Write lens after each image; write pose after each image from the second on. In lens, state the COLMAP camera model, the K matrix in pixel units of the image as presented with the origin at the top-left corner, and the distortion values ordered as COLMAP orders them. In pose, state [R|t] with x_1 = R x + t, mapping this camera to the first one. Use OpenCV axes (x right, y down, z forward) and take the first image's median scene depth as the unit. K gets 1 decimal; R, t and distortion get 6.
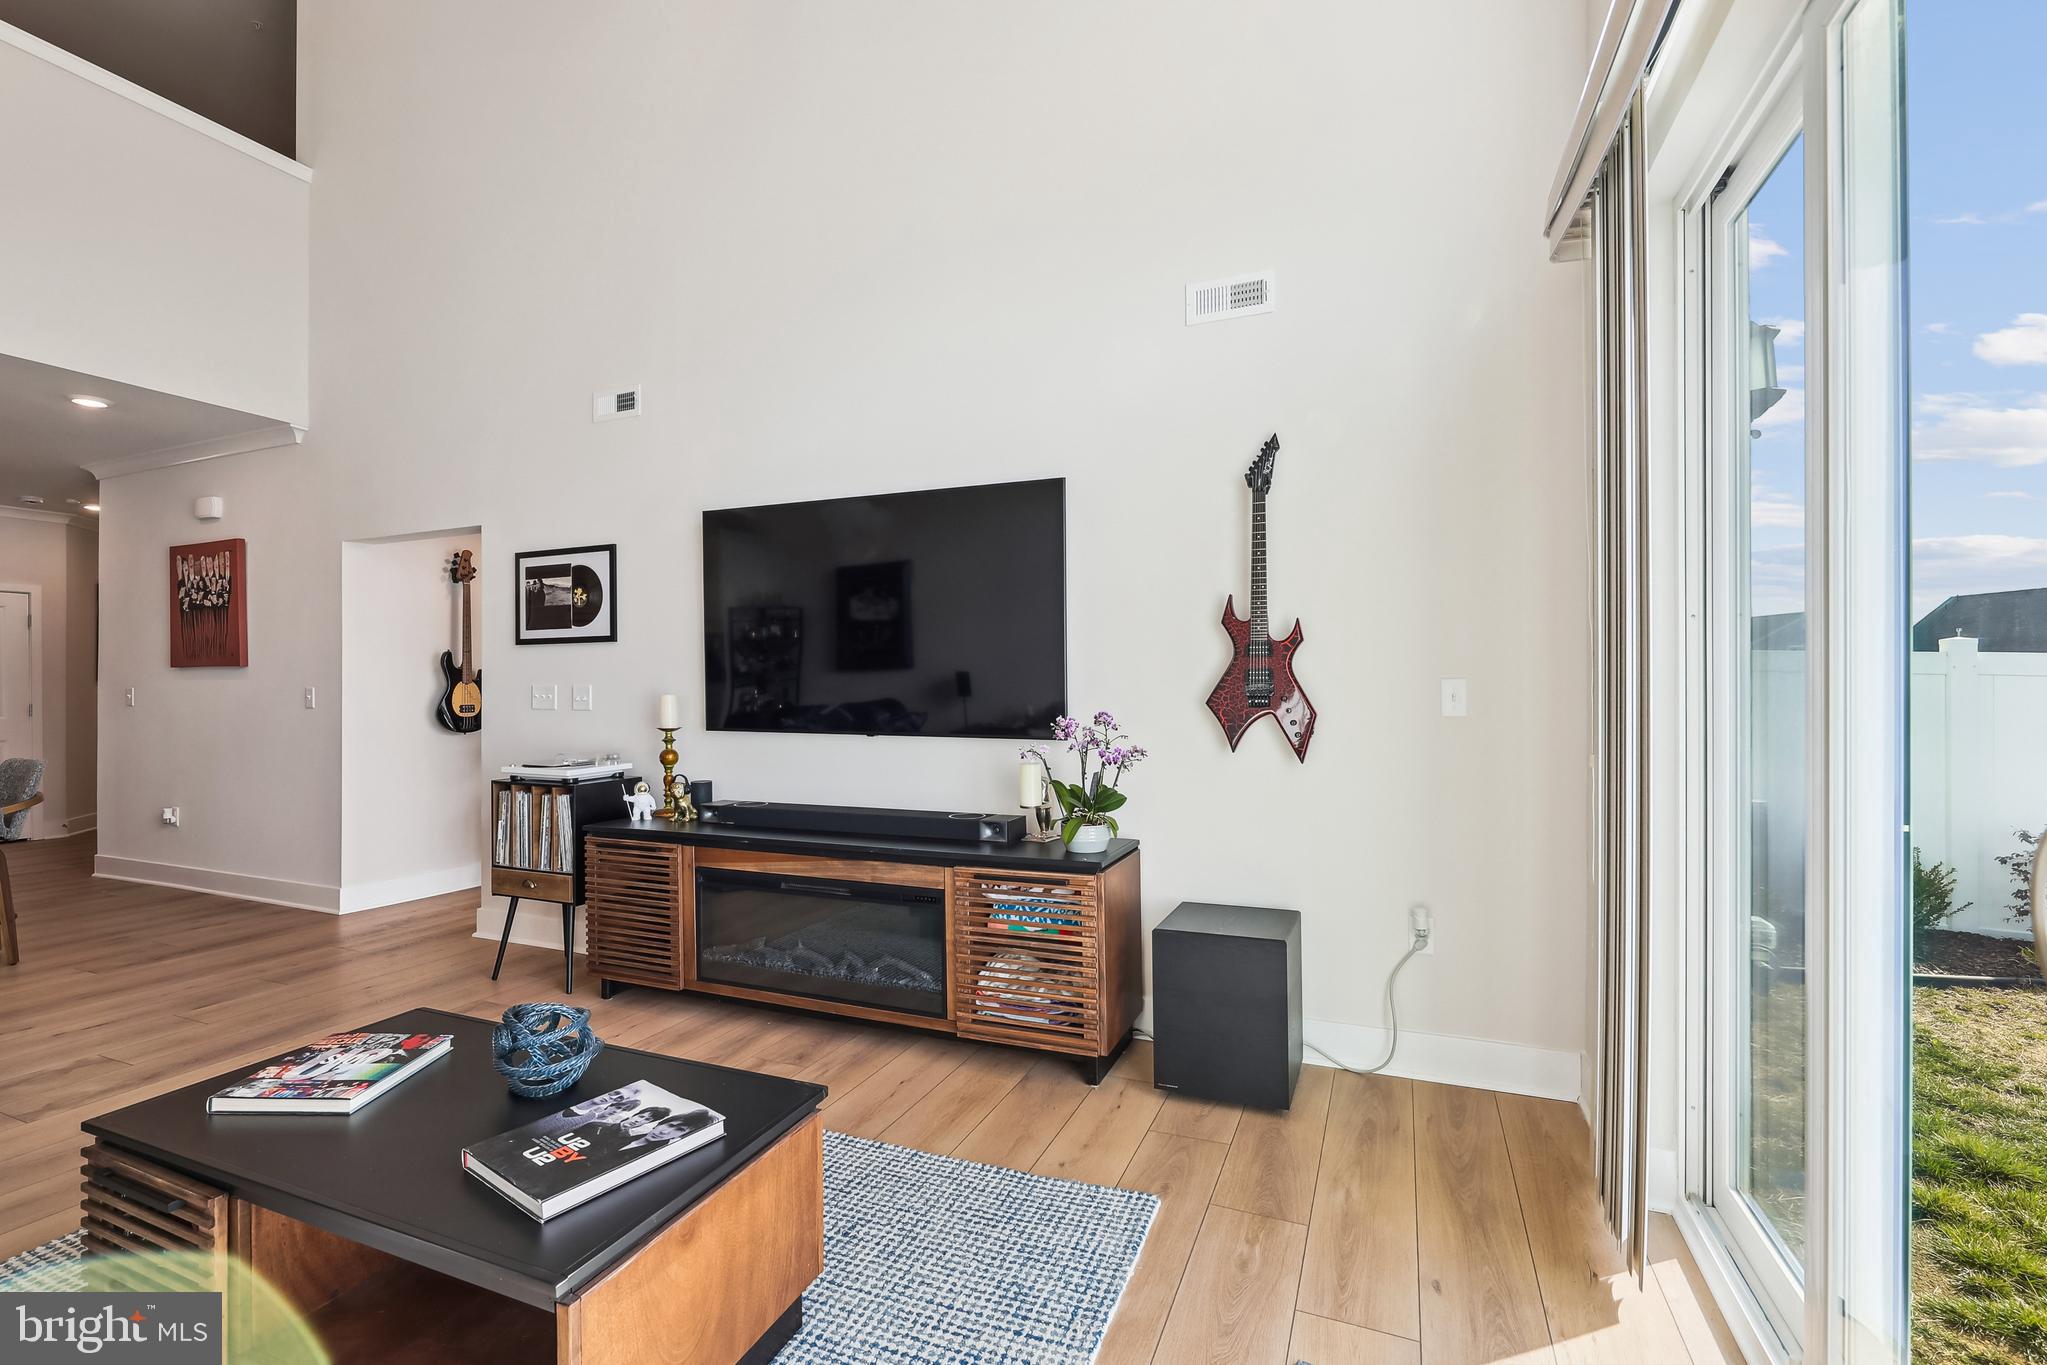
lens RADIAL K [[892.9, 0, 1023.5], [0, 892.9, 682.5], [0, 0, 1]] dist [0.000922, 0.000111]
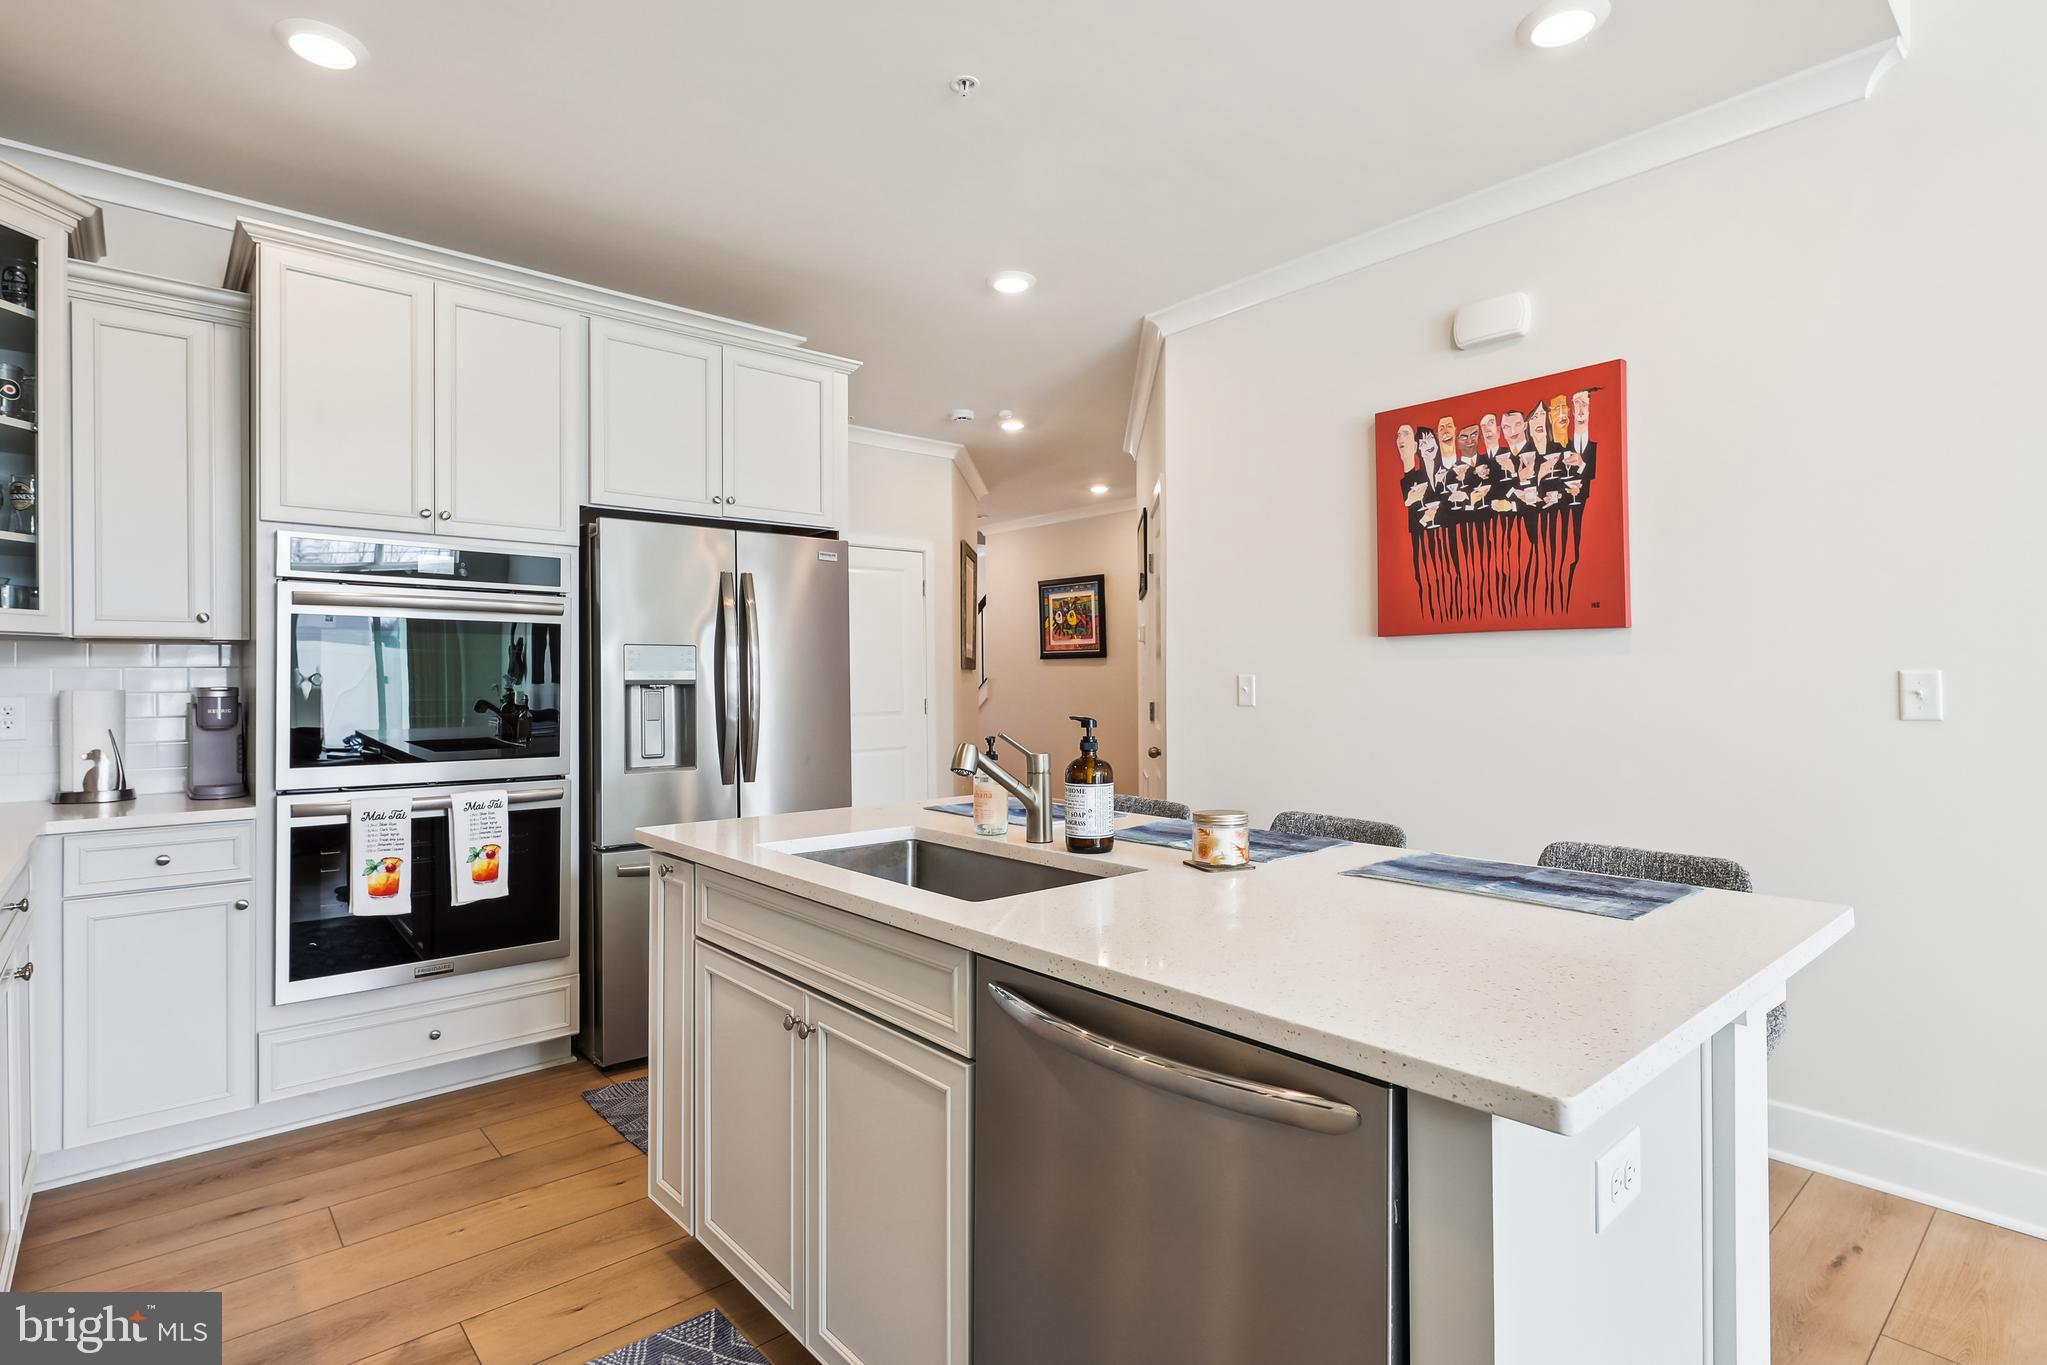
lens RADIAL K [[1004.0, 0, 1023.5], [0, 1004.0, 682.5], [0, 0, 1]] dist [-0.000769, 0.000742]
pose [[0.898586, -0.000801, -0.438797, -1.372473], [0.005426, 0.999942, 0.009287, 0.006147], [0.438764, -0.010726, 0.898538, 0.560110]]
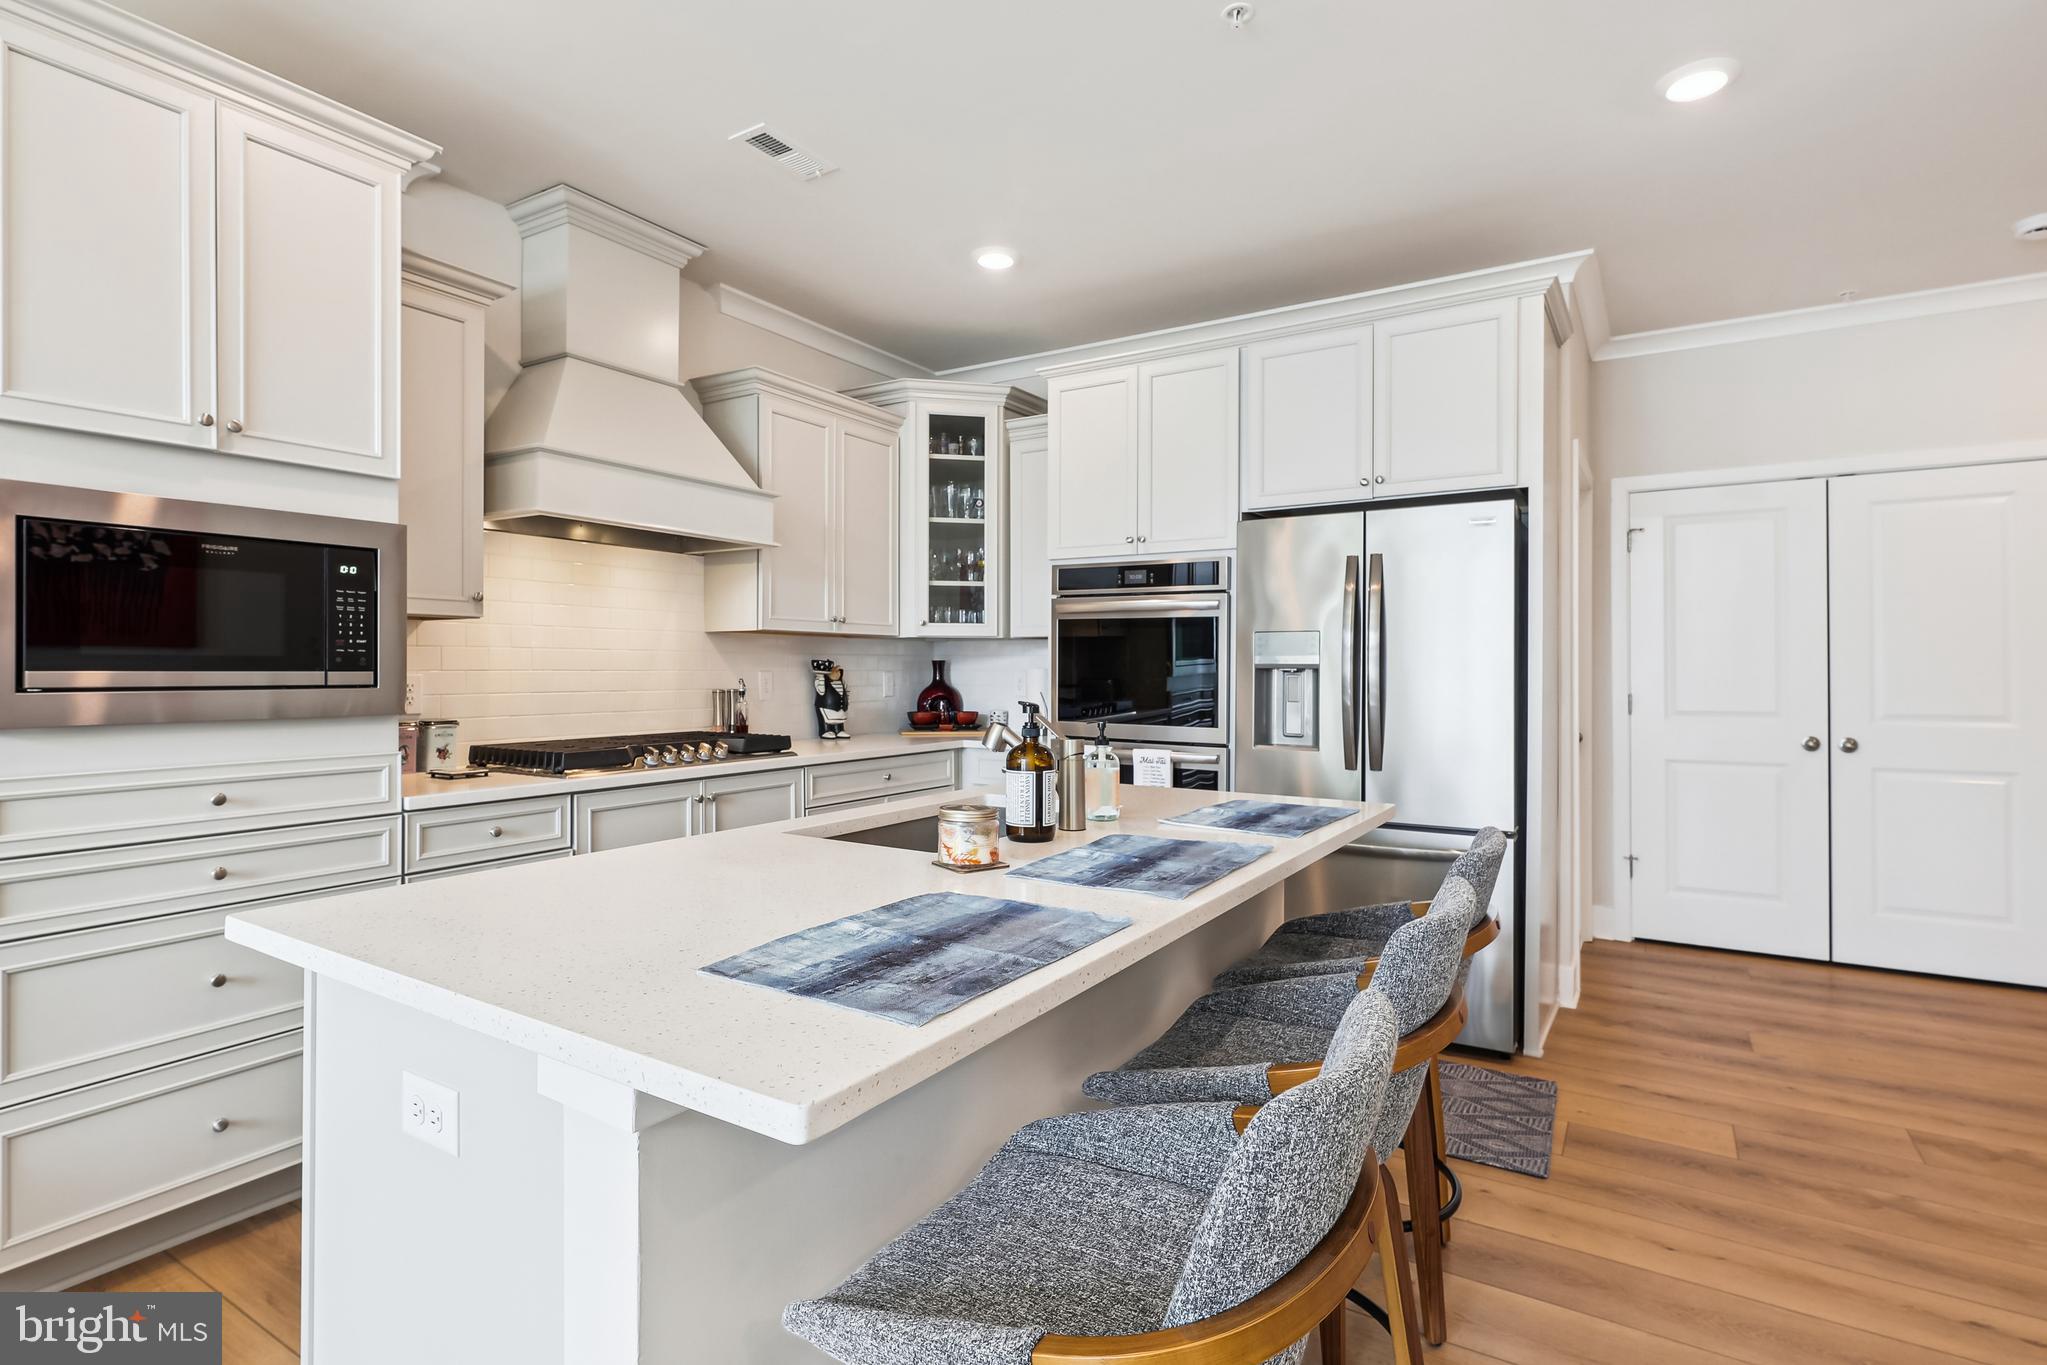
lens RADIAL K [[1004.0, 0, 1023.5], [0, 1004.0, 682.5], [0, 0, 1]] dist [-0.000769, 0.000742]
pose [[-0.151240, 0.017229, -0.988347, -1.062332], [0.003109, 0.999851, 0.016953, 0.010819], [0.988492, -0.000509, -0.151271, 1.131026]]
